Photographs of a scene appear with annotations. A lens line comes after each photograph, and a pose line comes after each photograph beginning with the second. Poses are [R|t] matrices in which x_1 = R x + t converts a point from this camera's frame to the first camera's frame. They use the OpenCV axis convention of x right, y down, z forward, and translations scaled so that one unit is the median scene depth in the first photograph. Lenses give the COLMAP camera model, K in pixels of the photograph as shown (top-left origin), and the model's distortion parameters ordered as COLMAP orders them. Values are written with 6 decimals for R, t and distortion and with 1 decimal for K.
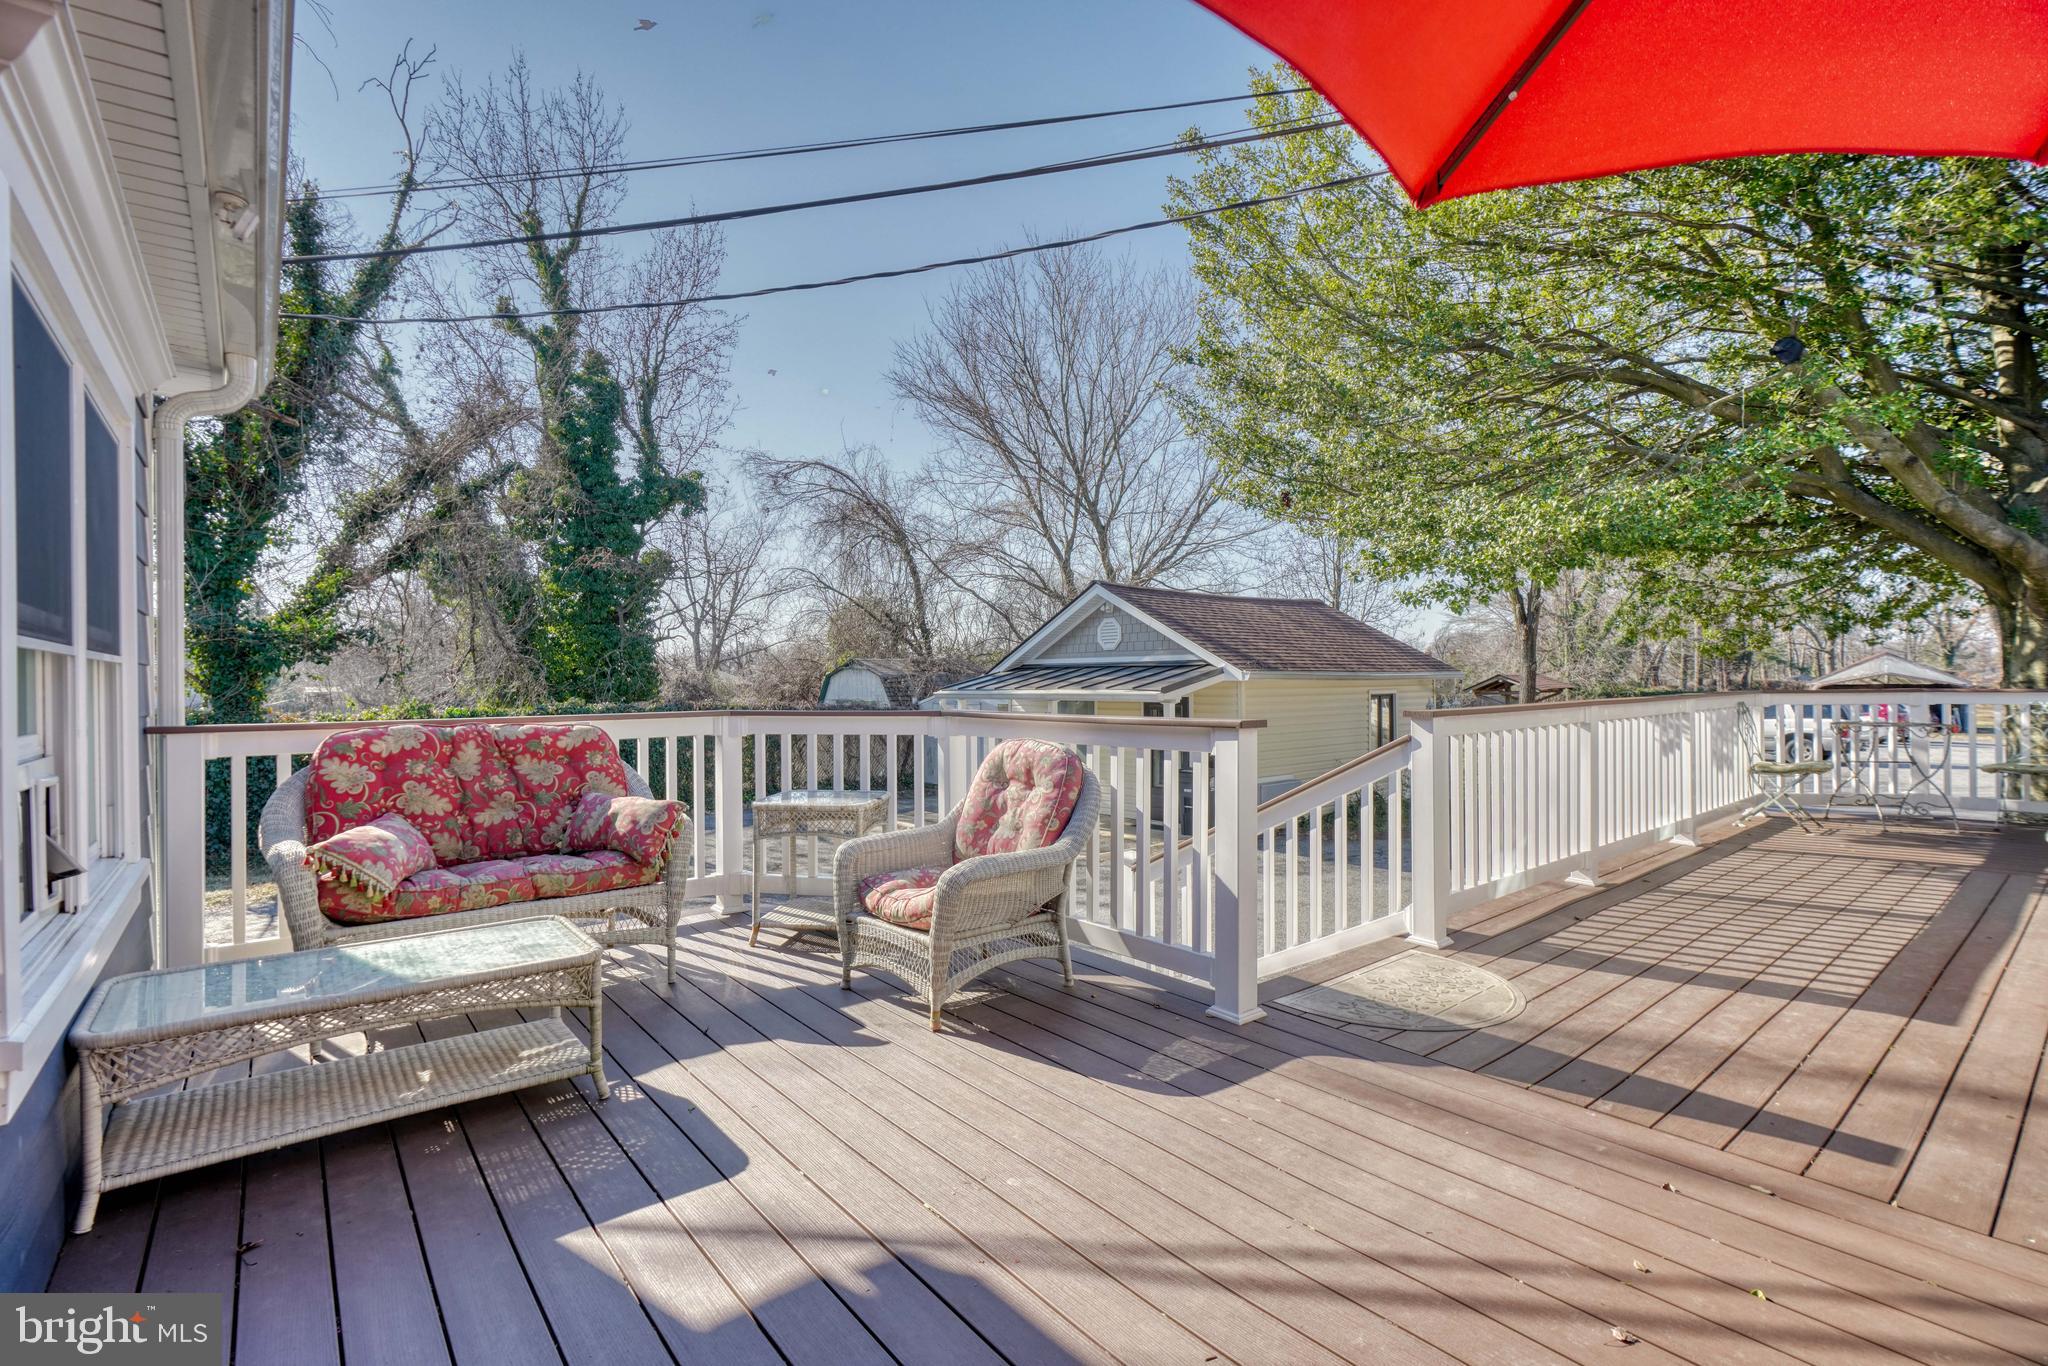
lens RADIAL K [[948.2, 0, 1024.0], [0, 948.2, 683.0], [0, 0, 1]] dist [0.015186, 0.000018]
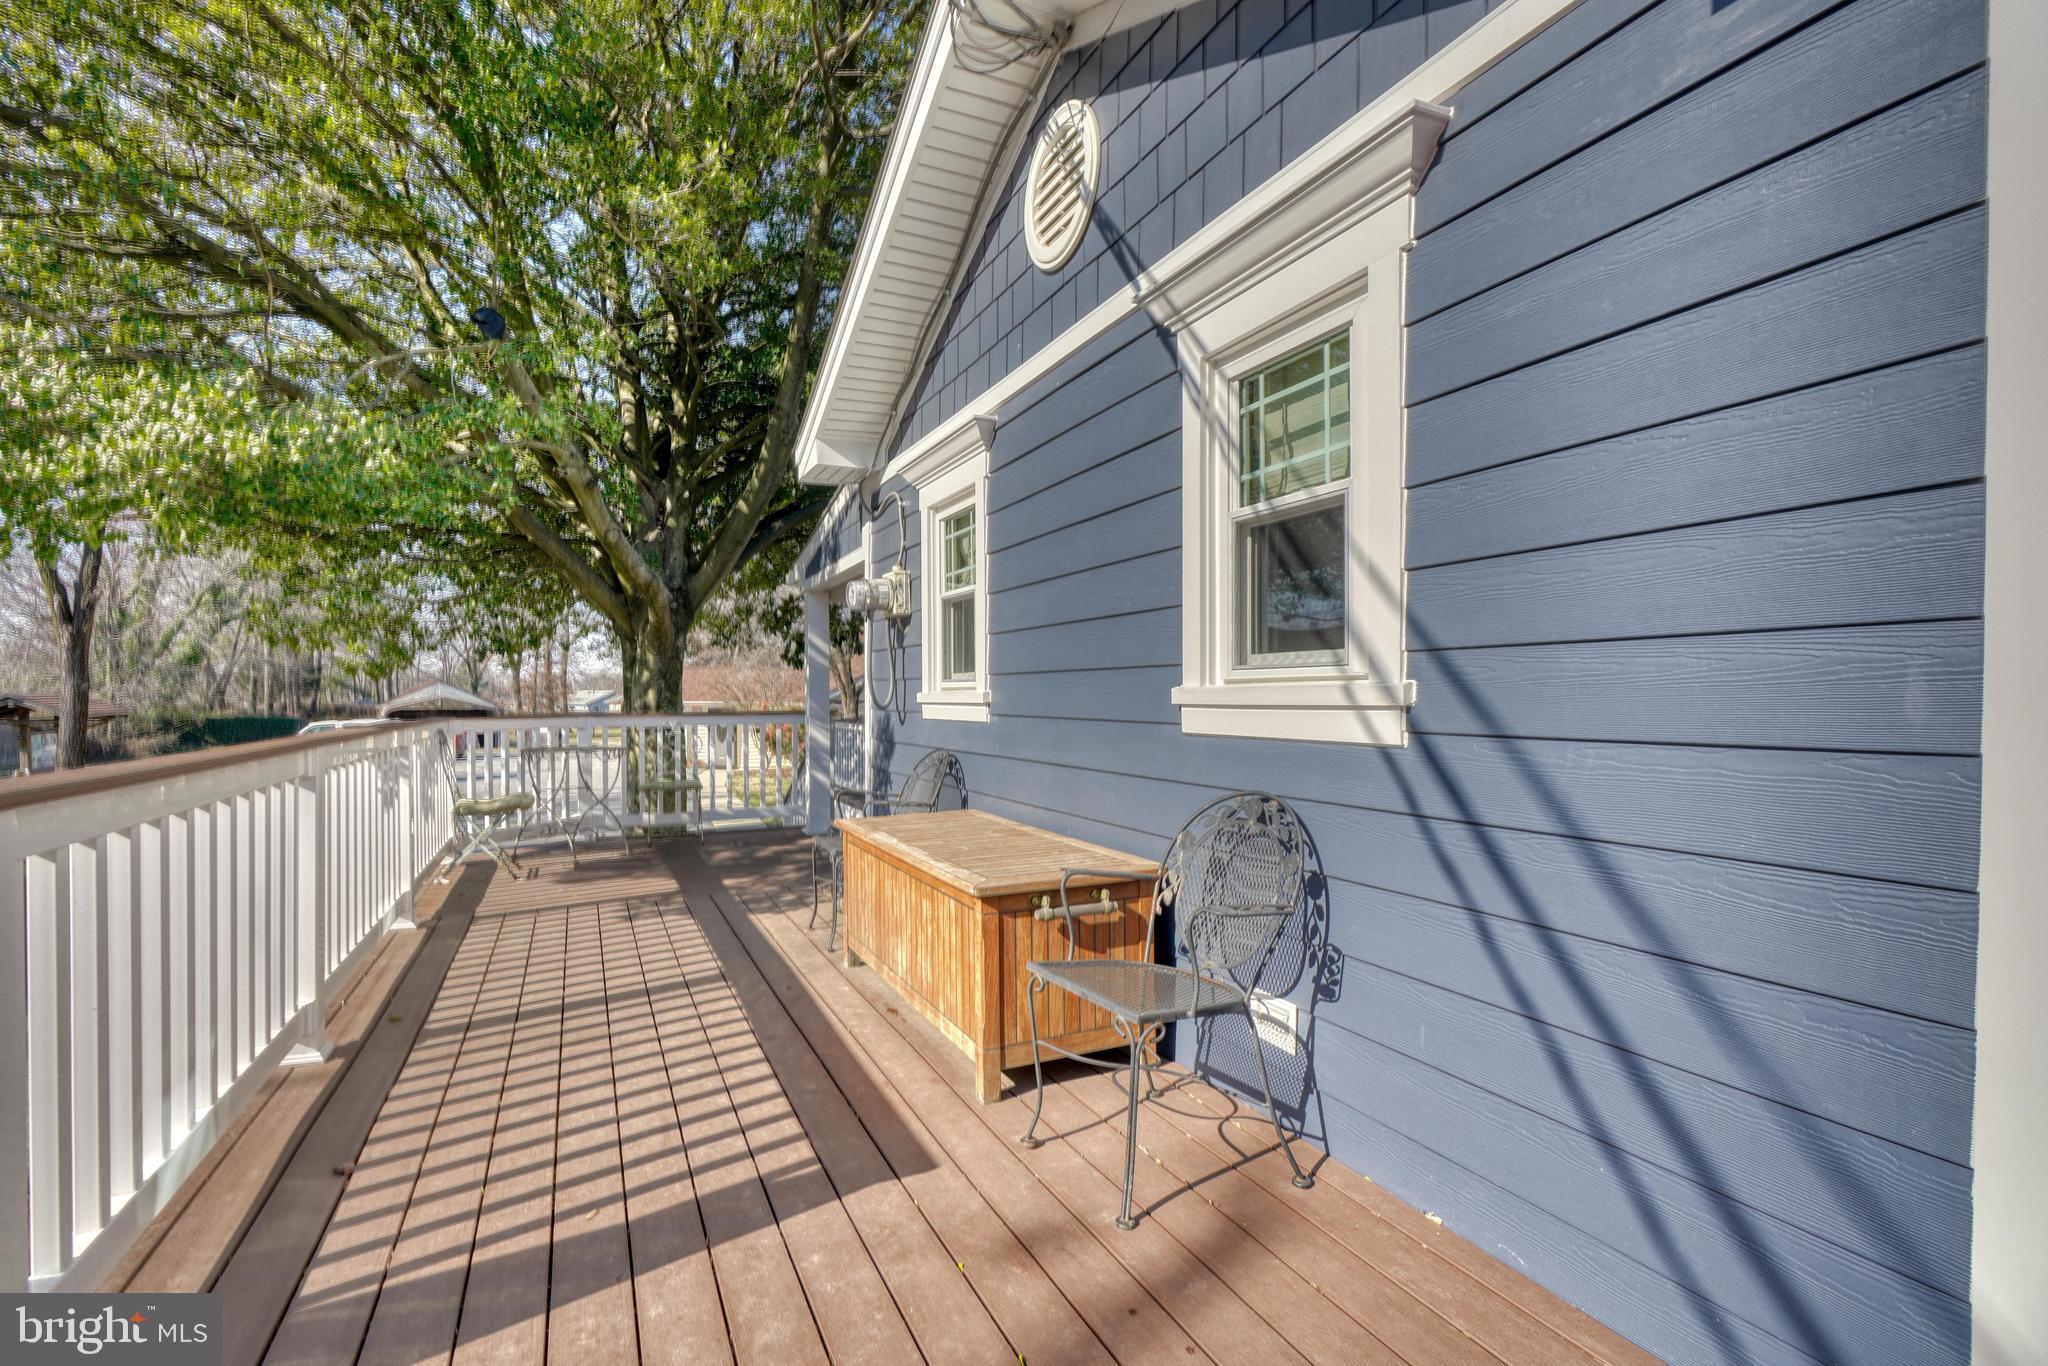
lens RADIAL K [[917.6, 0, 998.9], [0, 917.6, 707.9], [0, 0, 1]] dist [0.002320, 0.000903]
pose [[0.274232, -0.000429, 0.961663, 0.024463], [-0.000907, 0.999999, 0.000705, -0.000203], [-0.961663, -0.001066, 0.274232, 0.063404]]
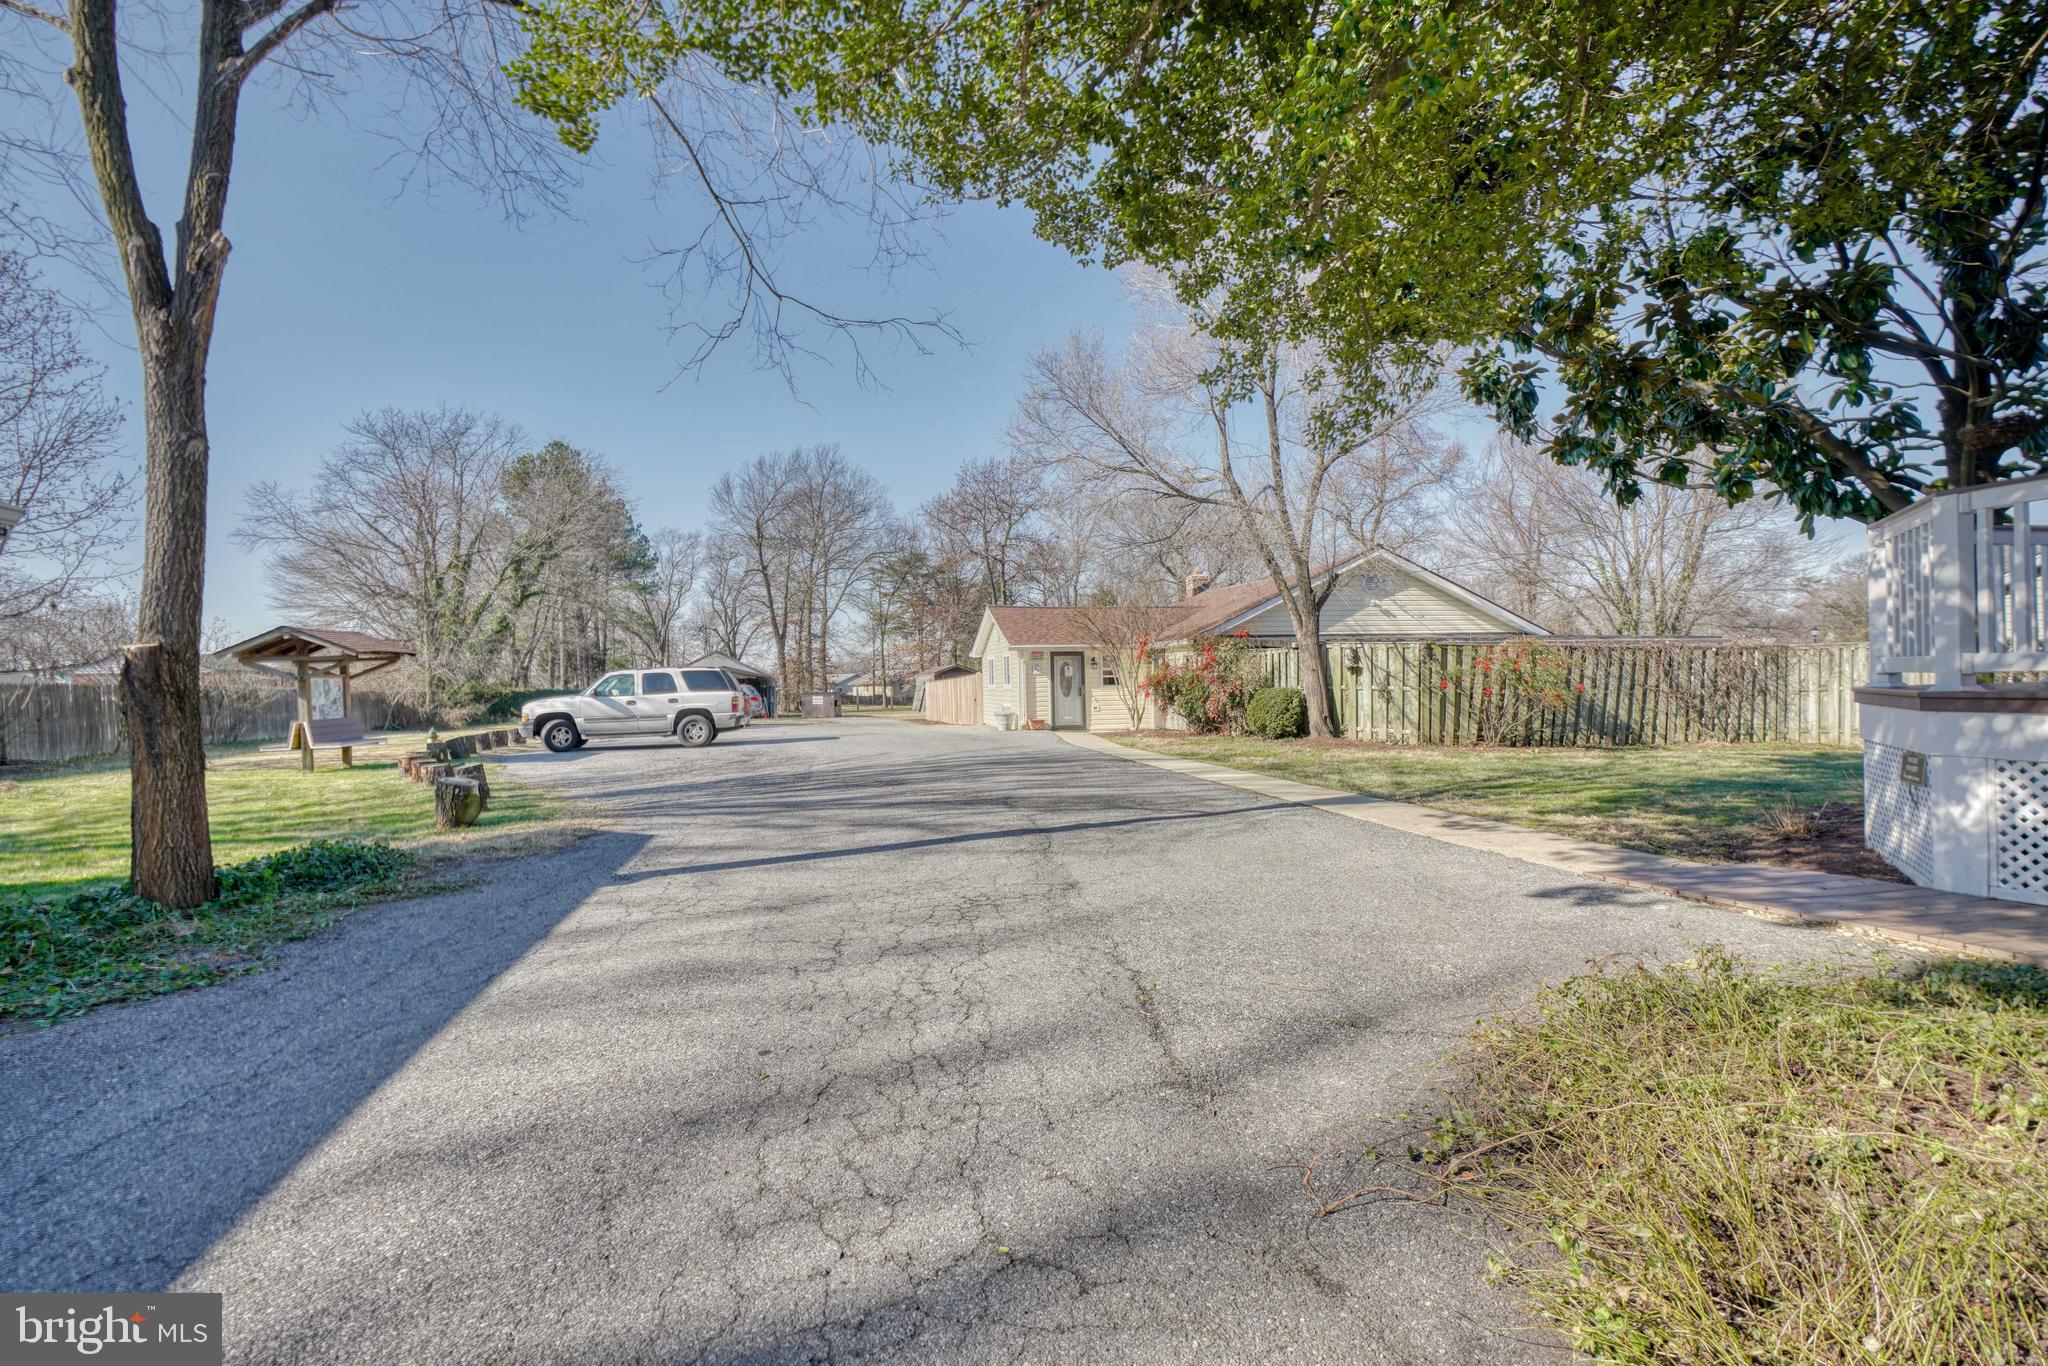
lens RADIAL K [[903.8, 0, 998.2], [0, 903.8, 693.0], [0, 0, 1]] dist [-0.014446, 0.005034]
pose [[0.479804, -0.006414, 0.877352, 0.171771], [0.014173, 0.999899, -0.000441, 0.028703], [-0.877261, 0.012647, 0.479846, 0.268026]]
